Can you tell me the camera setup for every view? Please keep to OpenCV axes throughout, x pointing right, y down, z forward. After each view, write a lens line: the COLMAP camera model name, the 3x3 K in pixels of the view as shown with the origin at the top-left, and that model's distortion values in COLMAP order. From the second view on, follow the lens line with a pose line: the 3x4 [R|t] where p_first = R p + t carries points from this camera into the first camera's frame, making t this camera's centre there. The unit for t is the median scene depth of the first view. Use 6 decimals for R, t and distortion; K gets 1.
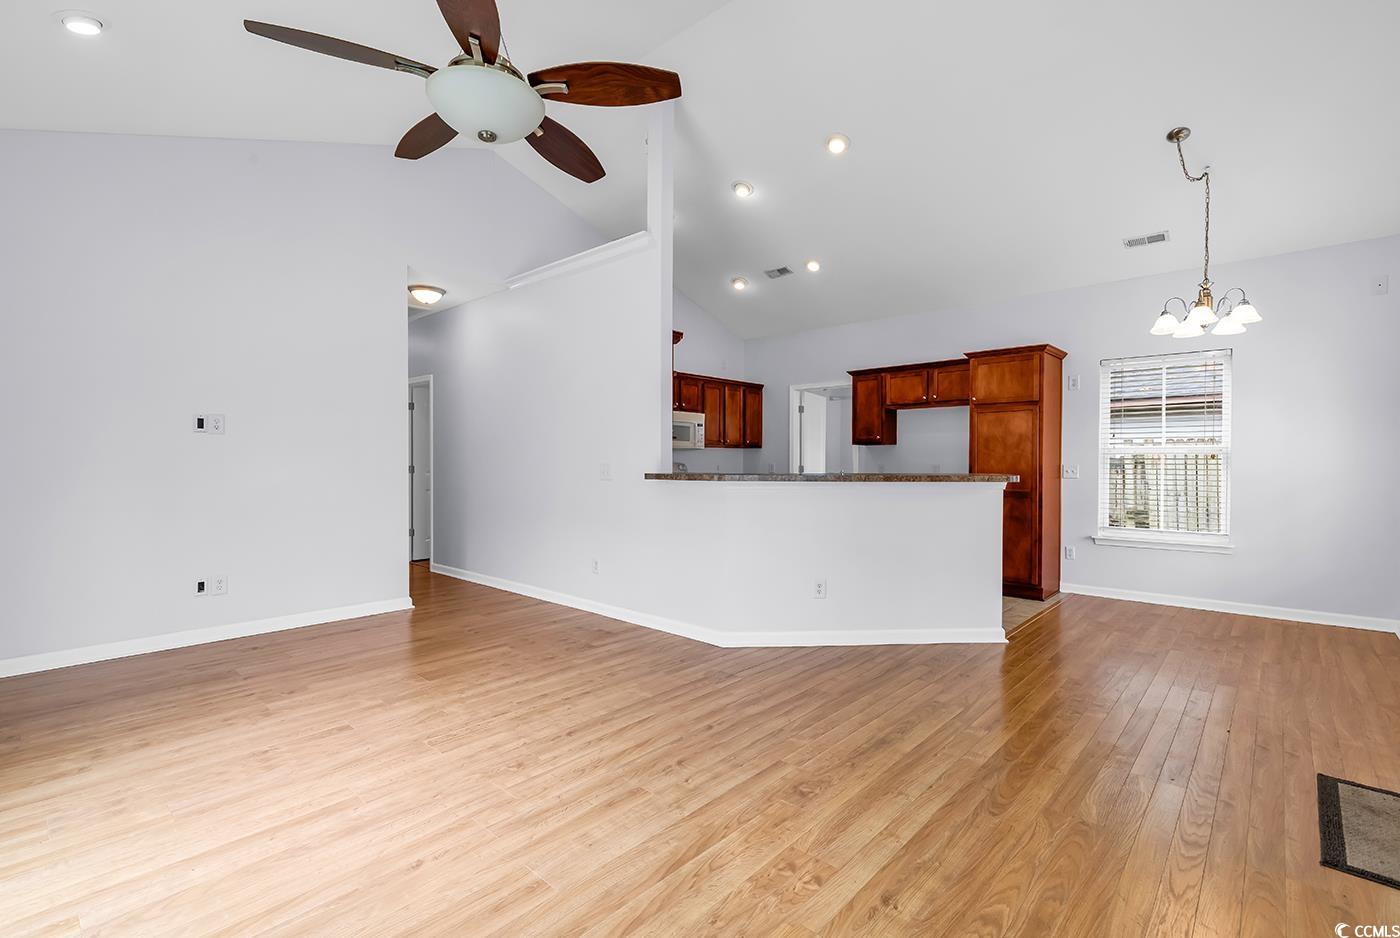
lens RADIAL K [[630.9, 0, 706.8], [0, 630.9, 472.3], [0, 0, 1]] dist [0.008650, -0.001178]
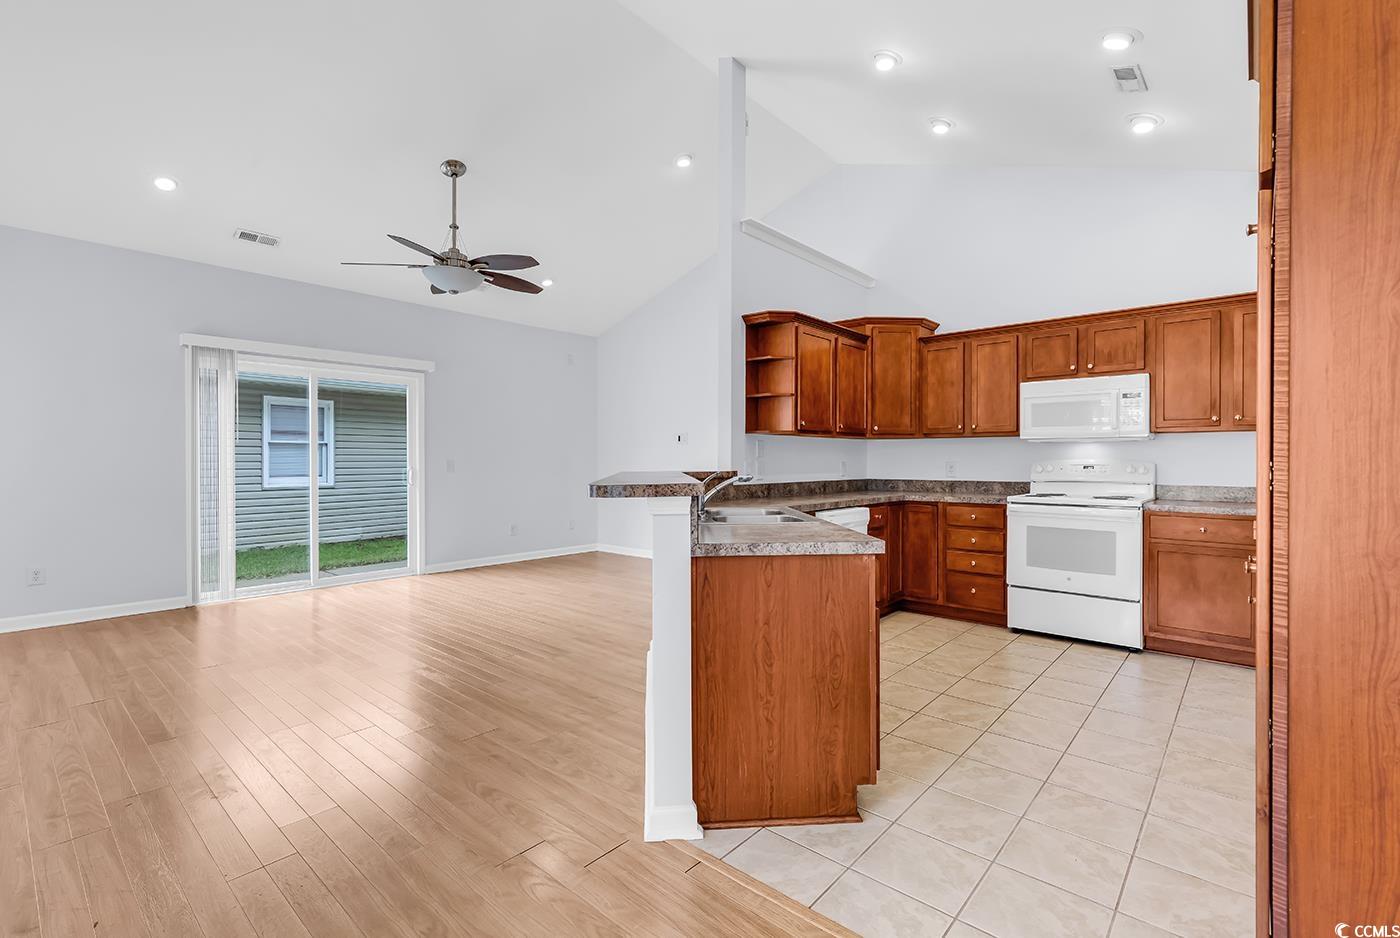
lens RADIAL K [[630.9, 0, 705.9], [0, 630.9, 462.4], [0, 0, 1]] dist [0.008650, -0.001178]
pose [[0.017085, 0.002797, -0.999850, 1.127432], [-0.017039, 0.999852, 0.002506, -0.017400], [0.999709, 0.016994, 0.017130, 1.227667]]
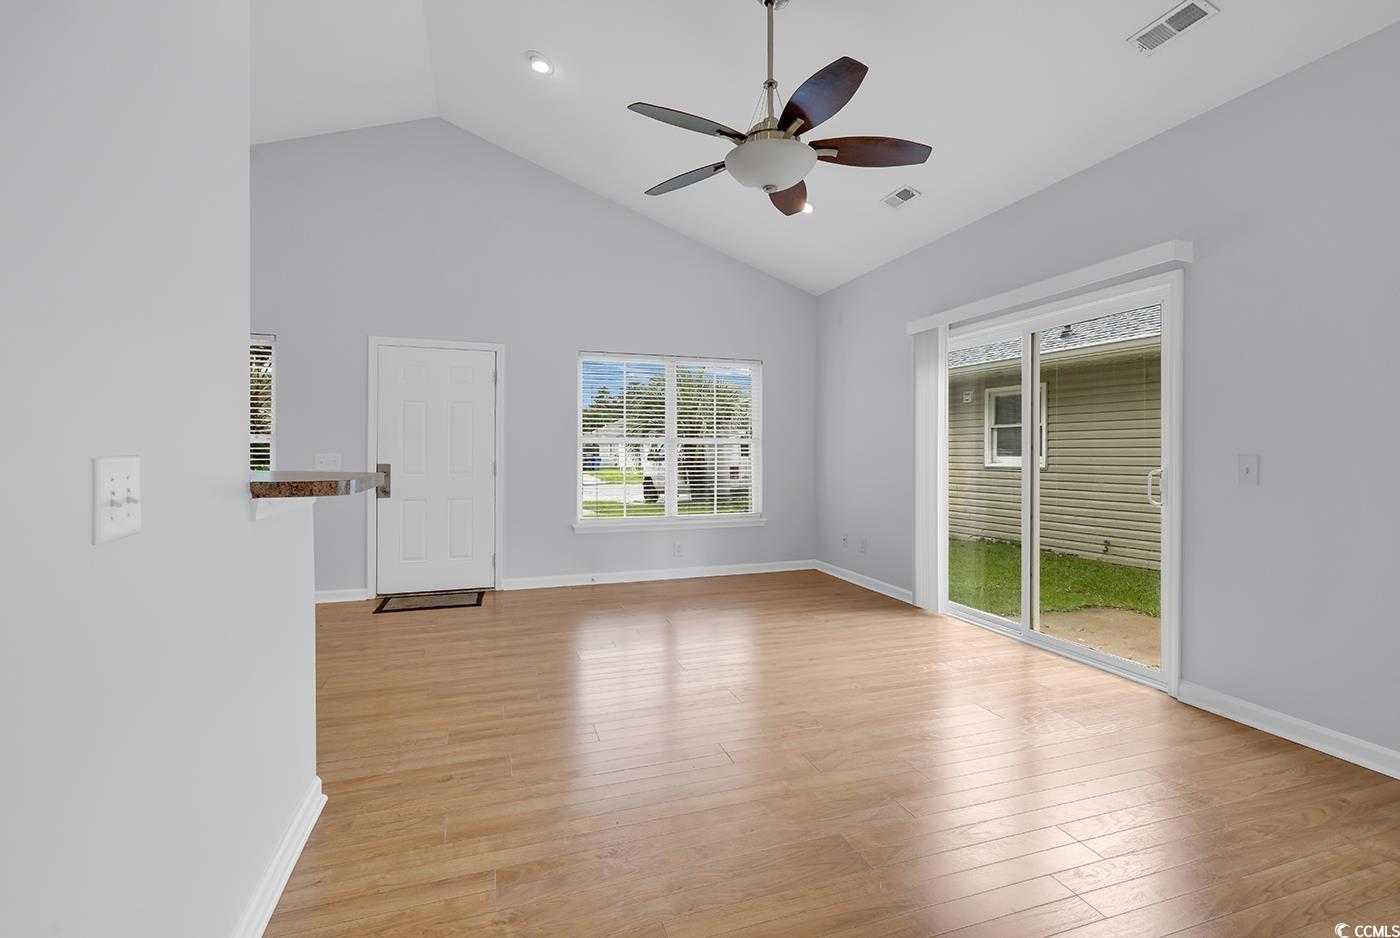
lens RADIAL K [[630.9, 0, 708.7], [0, 630.9, 460.5], [0, 0, 1]] dist [0.008650, -0.001178]
pose [[-0.876415, -0.007105, 0.481505, -0.589740], [0.006922, 0.999602, 0.027349, -0.024256], [-0.481507, 0.027302, -0.876017, 1.502903]]
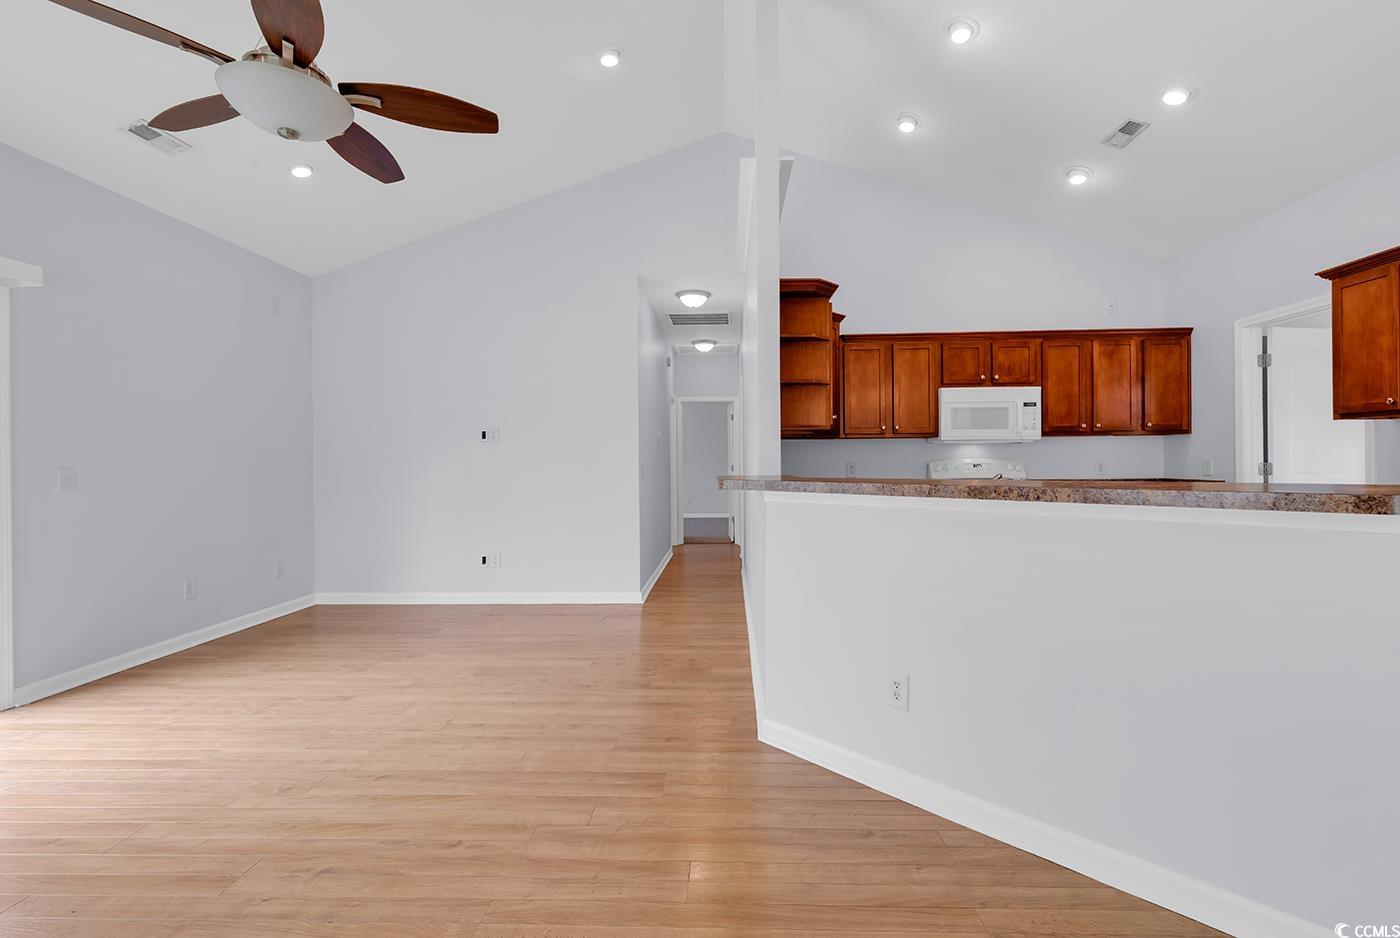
lens RADIAL K [[630.9, 0, 706.7], [0, 630.9, 460.6], [0, 0, 1]] dist [0.008650, -0.001178]
pose [[0.644234, -0.009152, -0.764773, 0.575026], [-0.003269, 0.999886, -0.014719, -0.006220], [0.764821, 0.011982, 0.644131, 0.608324]]
